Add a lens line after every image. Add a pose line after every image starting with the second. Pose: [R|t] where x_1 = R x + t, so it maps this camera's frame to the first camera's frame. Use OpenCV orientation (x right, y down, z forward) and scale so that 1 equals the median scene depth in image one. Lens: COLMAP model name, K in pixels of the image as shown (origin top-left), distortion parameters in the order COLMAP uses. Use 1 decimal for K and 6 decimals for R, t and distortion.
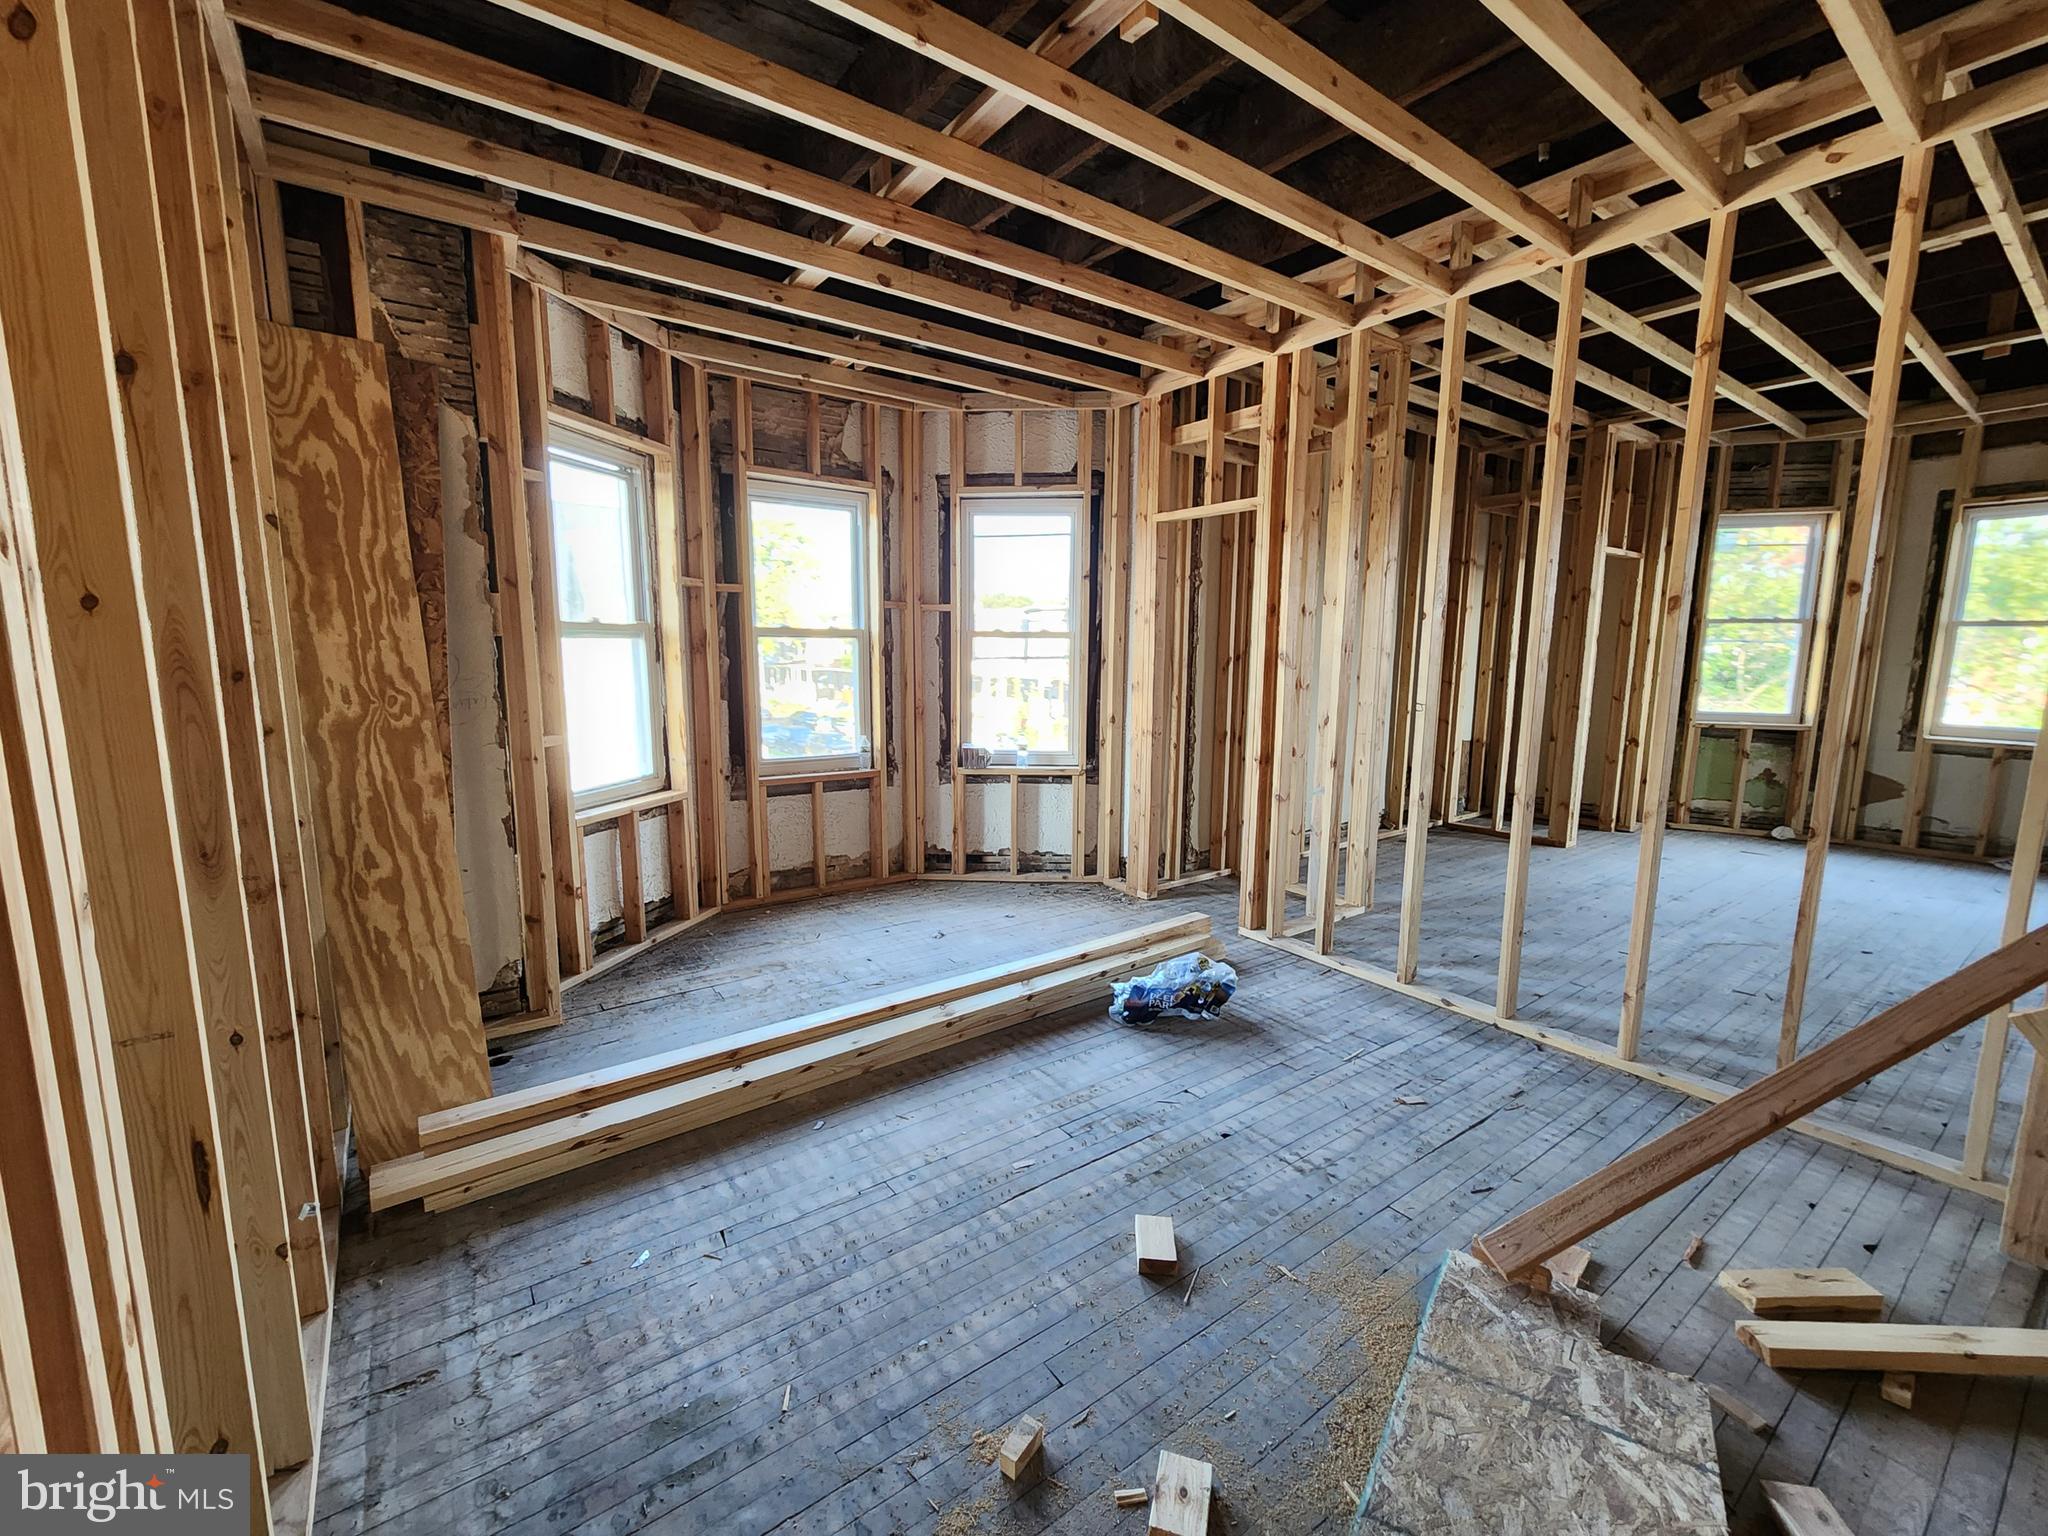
lens RADIAL K [[836.4, 0, 1026.8], [0, 836.4, 760.1], [0, 0, 1]] dist [-0.001346, 0.001082]
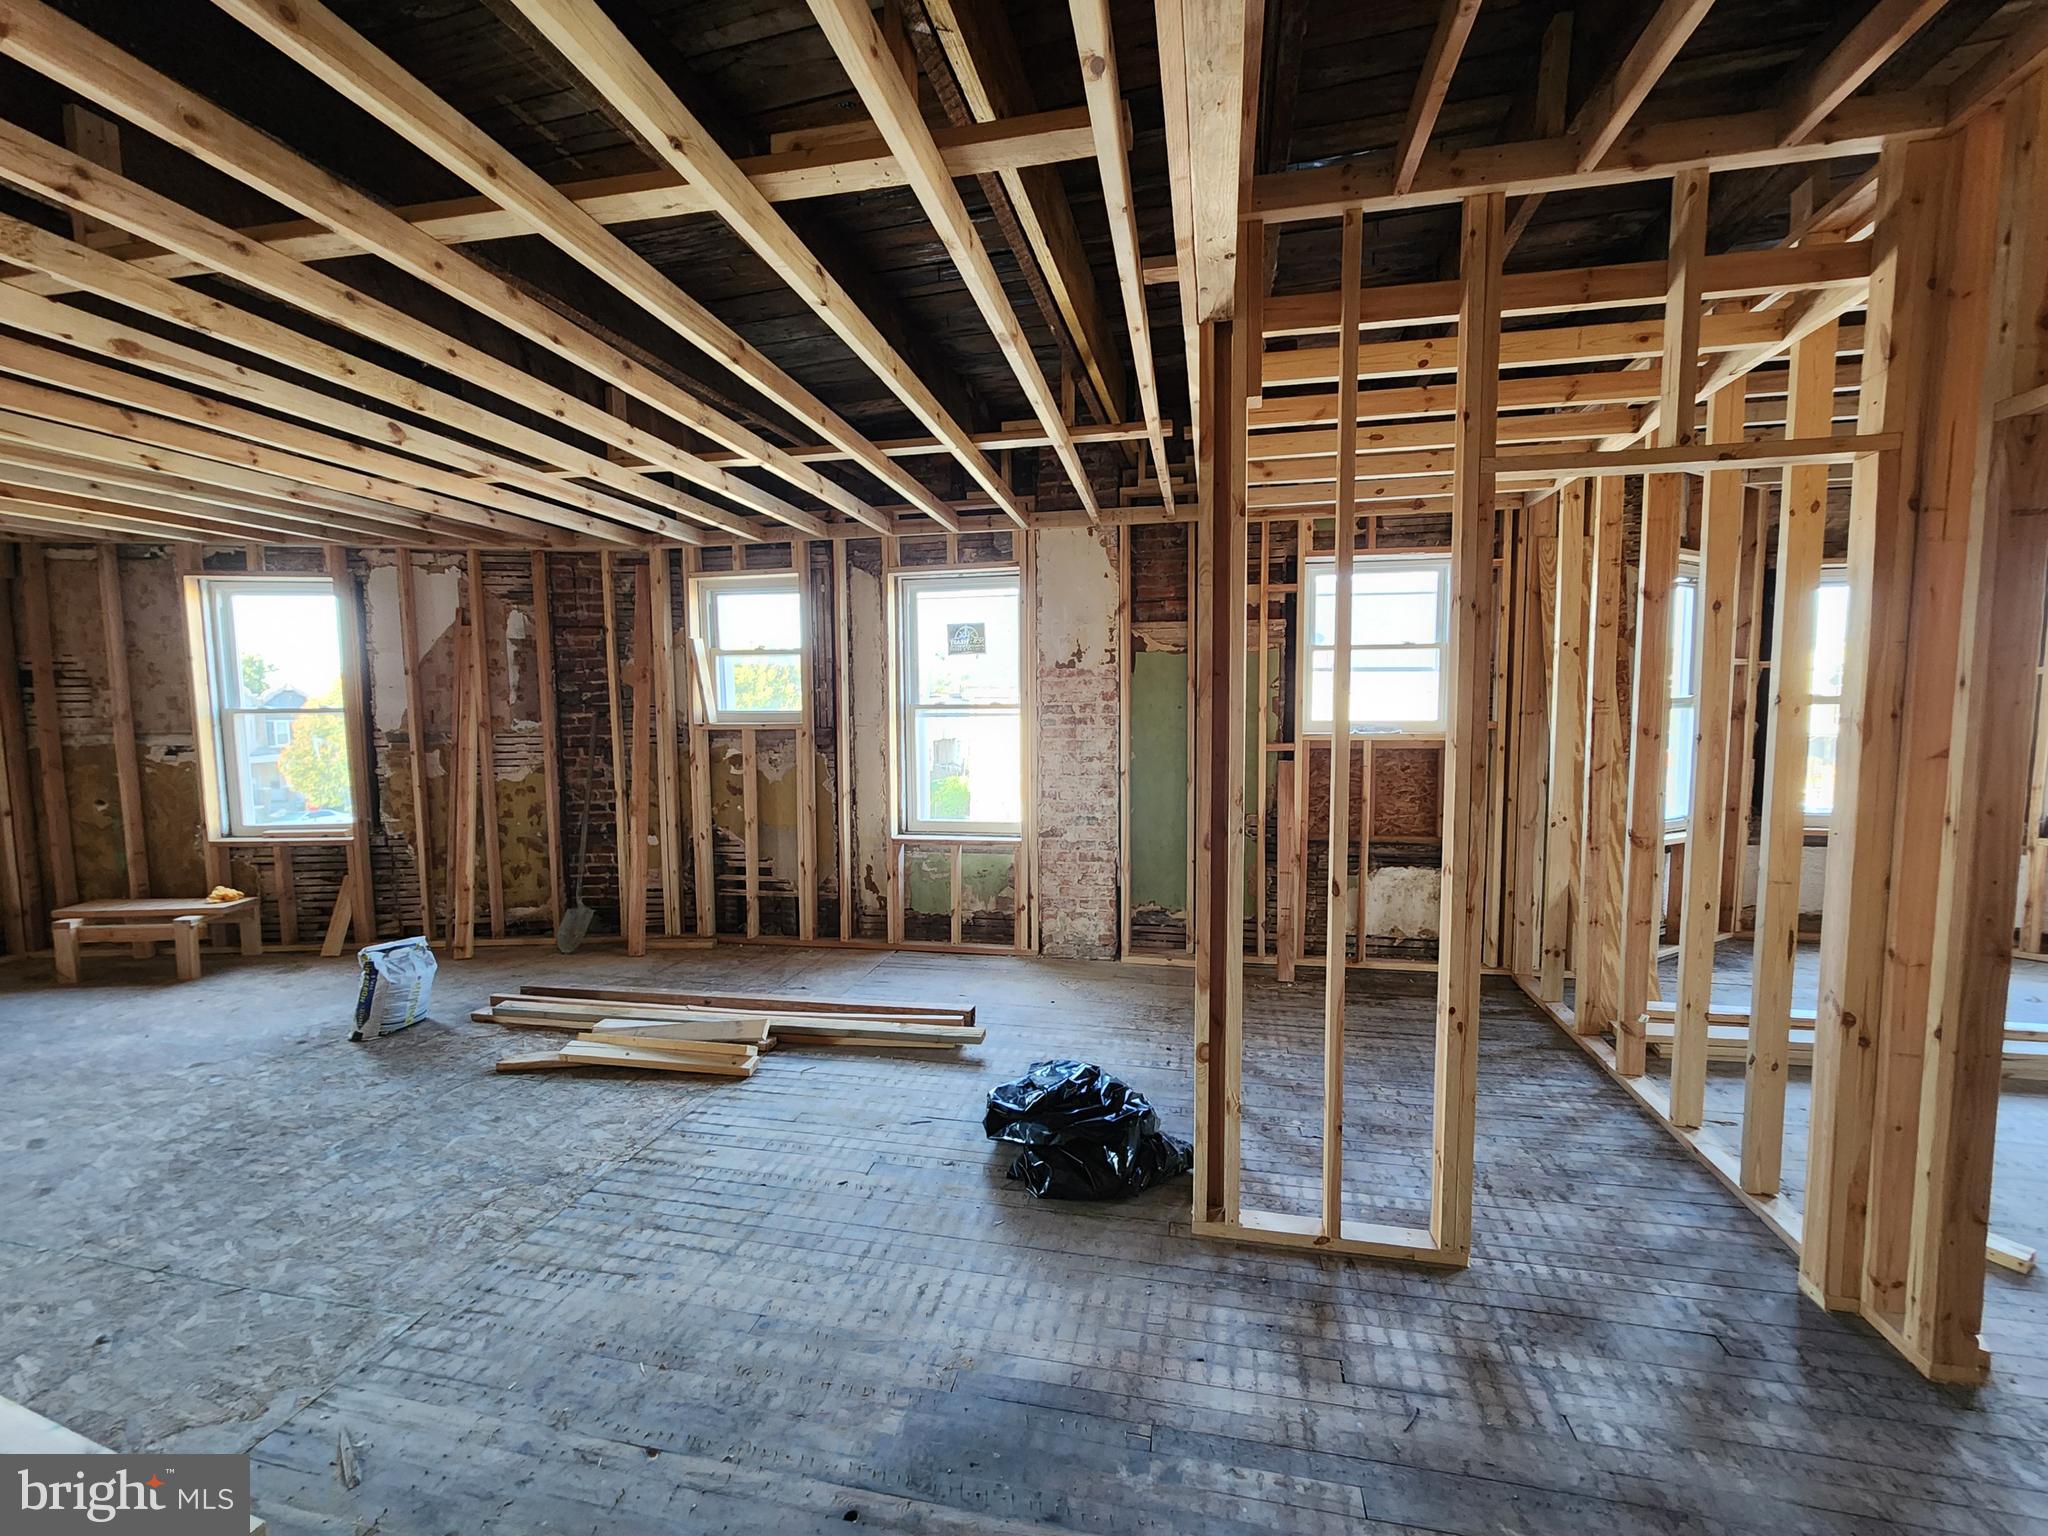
lens RADIAL K [[836.4, 0, 1041.0], [0, 836.4, 774.2], [0, 0, 1]] dist [-0.001346, 0.001082]
pose [[0.665412, 0.044360, -0.745157, -0.175771], [-0.089367, 0.995787, -0.020523, 0.075923], [0.741108, 0.080248, 0.666573, -0.626597]]
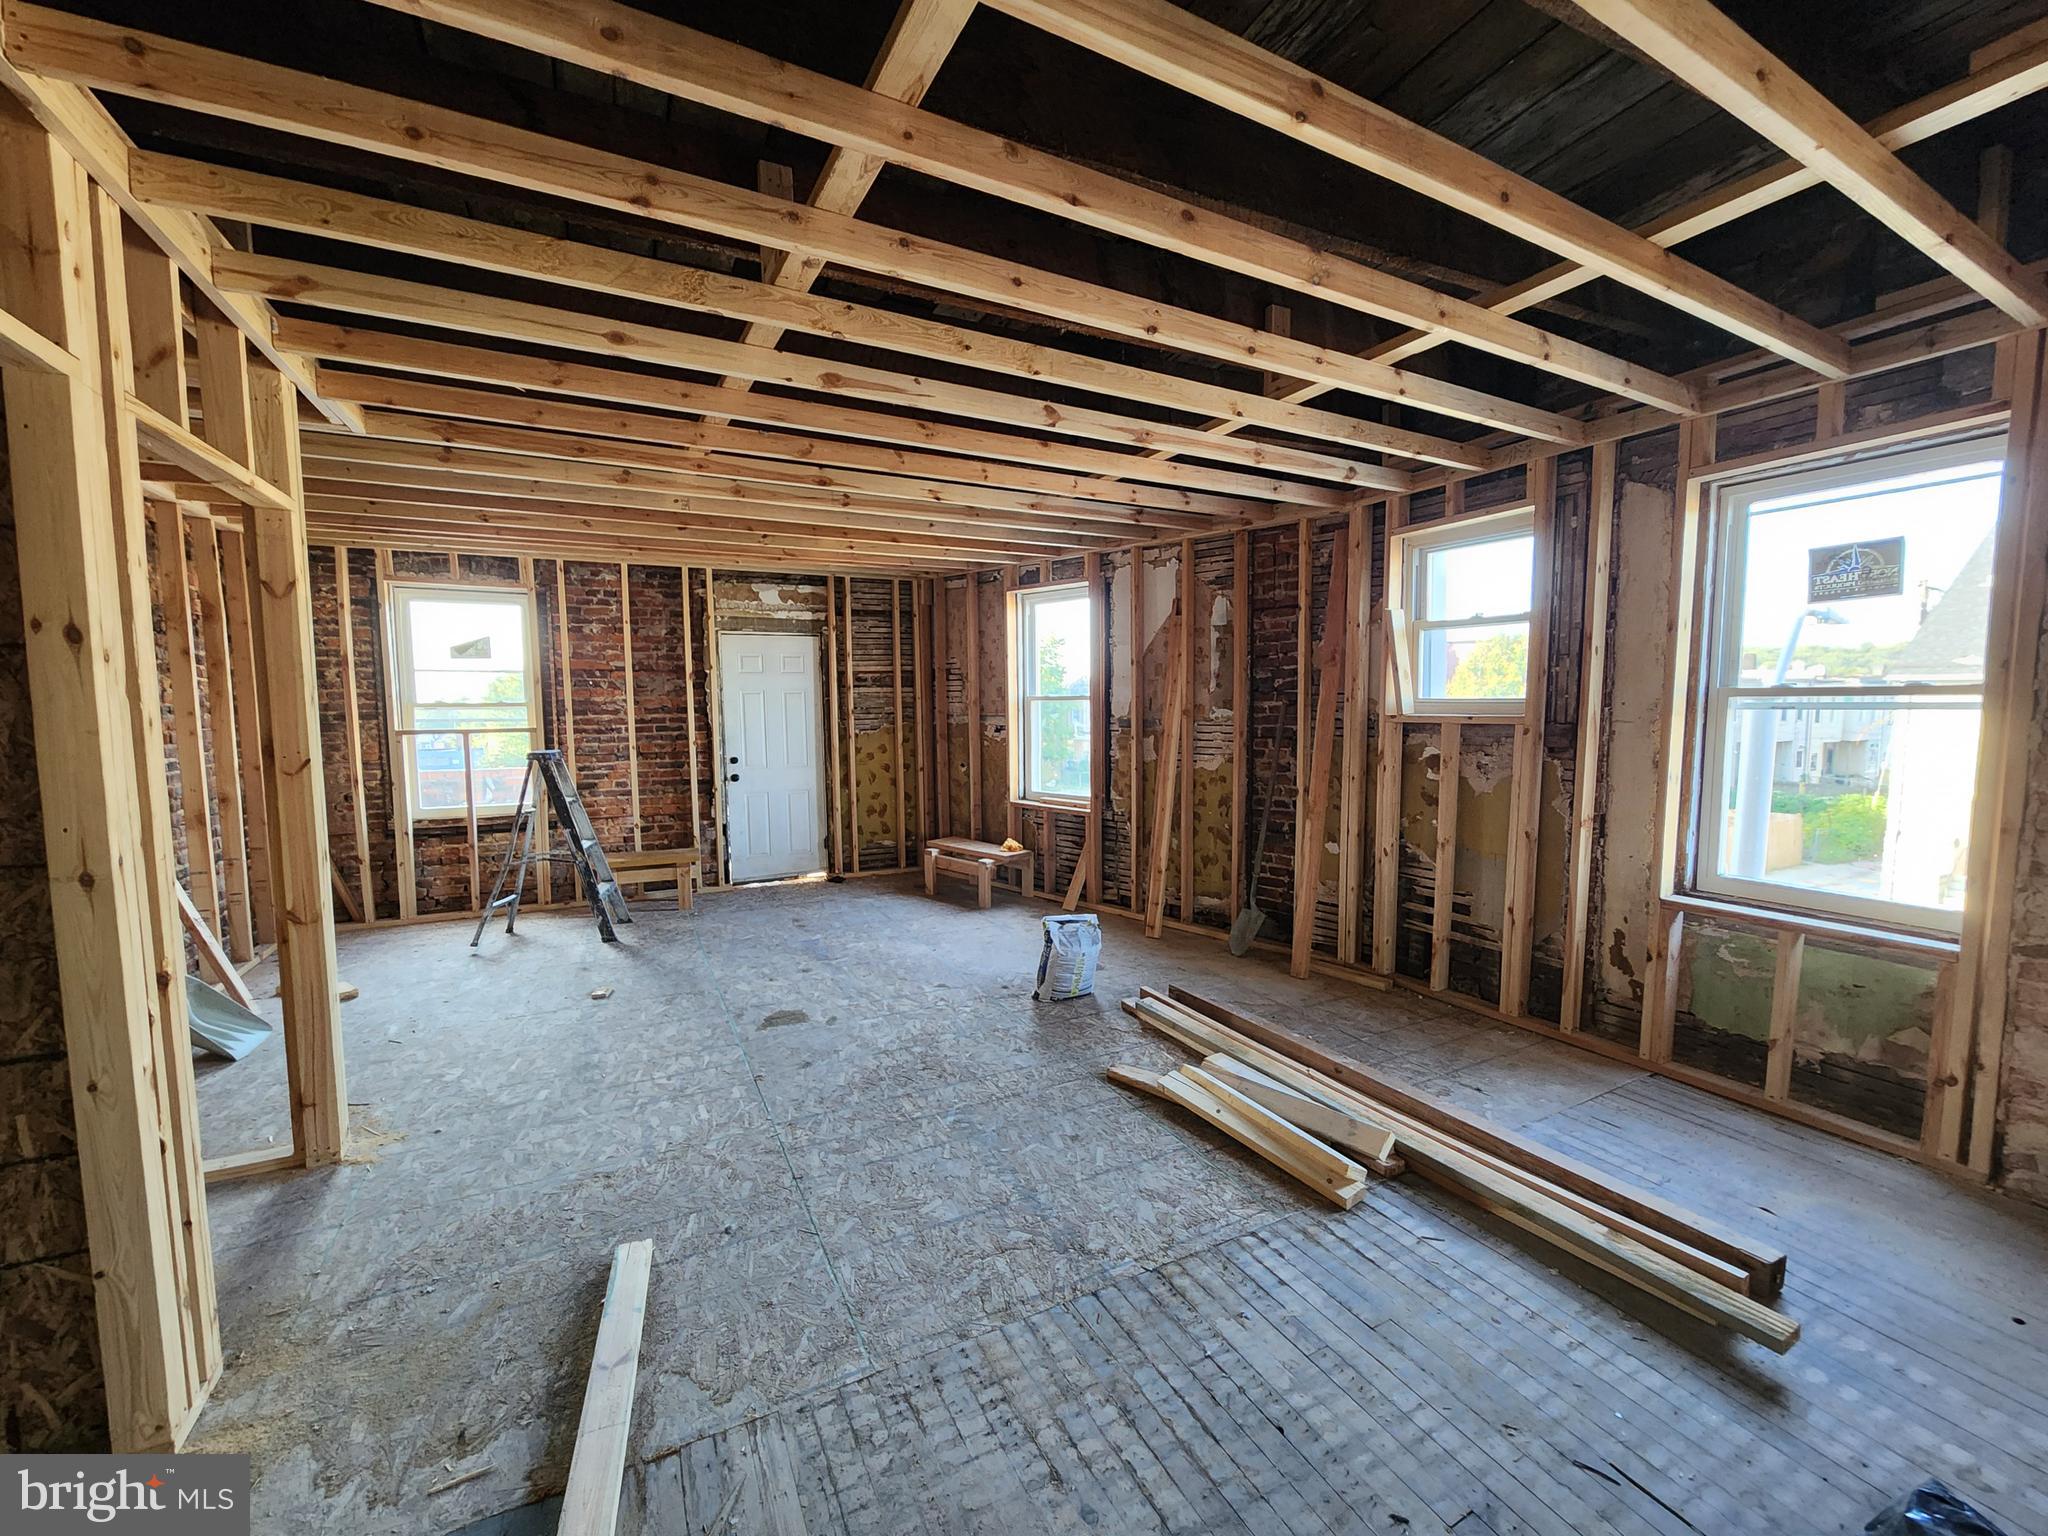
lens RADIAL K [[836.4, 0, 1039.7], [0, 836.4, 772.3], [0, 0, 1]] dist [-0.001346, 0.001082]
pose [[-0.154880, 0.073092, -0.985226, -0.399346], [-0.133625, 0.986545, 0.094196, 0.048568], [0.978855, 0.146240, -0.143029, -0.417967]]
